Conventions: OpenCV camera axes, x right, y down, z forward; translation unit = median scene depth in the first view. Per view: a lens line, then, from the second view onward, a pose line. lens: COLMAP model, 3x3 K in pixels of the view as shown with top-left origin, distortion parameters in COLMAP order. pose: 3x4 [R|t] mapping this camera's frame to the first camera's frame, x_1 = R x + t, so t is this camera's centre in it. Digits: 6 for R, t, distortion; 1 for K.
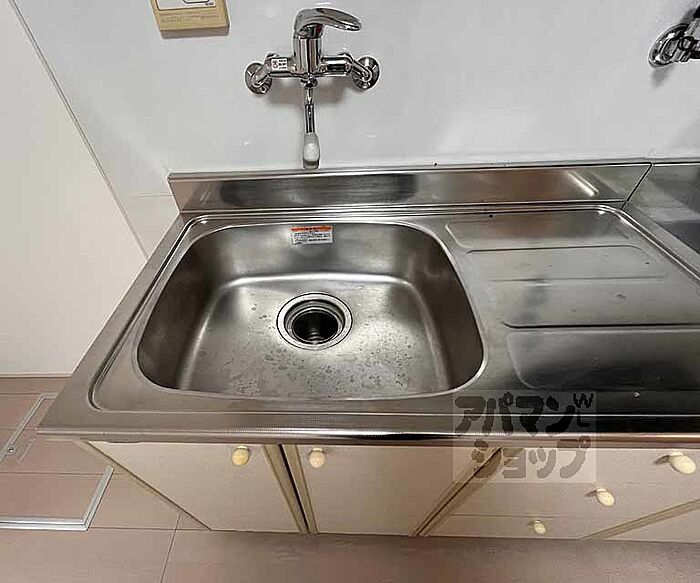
lens RADIAL K [[316.4, 0, 306.7], [0, 316.4, 289.6], [0, 0, 1]] dist [0.000783, 0.000126]
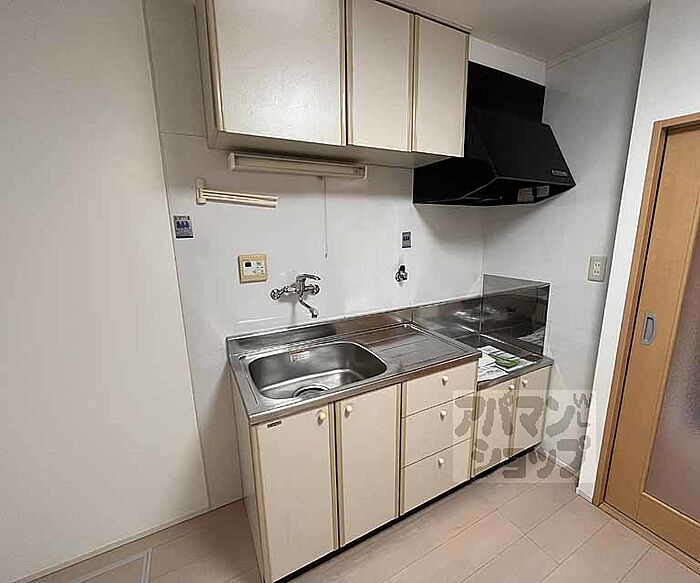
lens RADIAL K [[314.3, 0, 350.0], [0, 314.3, 291.5], [0, 0, 1]] dist [0.000120, 0.000040]
pose [[0.867118, -0.075446, 0.492355, -0.746114], [0.313726, 0.850484, -0.422200, 0.475134], [-0.386887, 0.520563, 0.761139, -0.975782]]
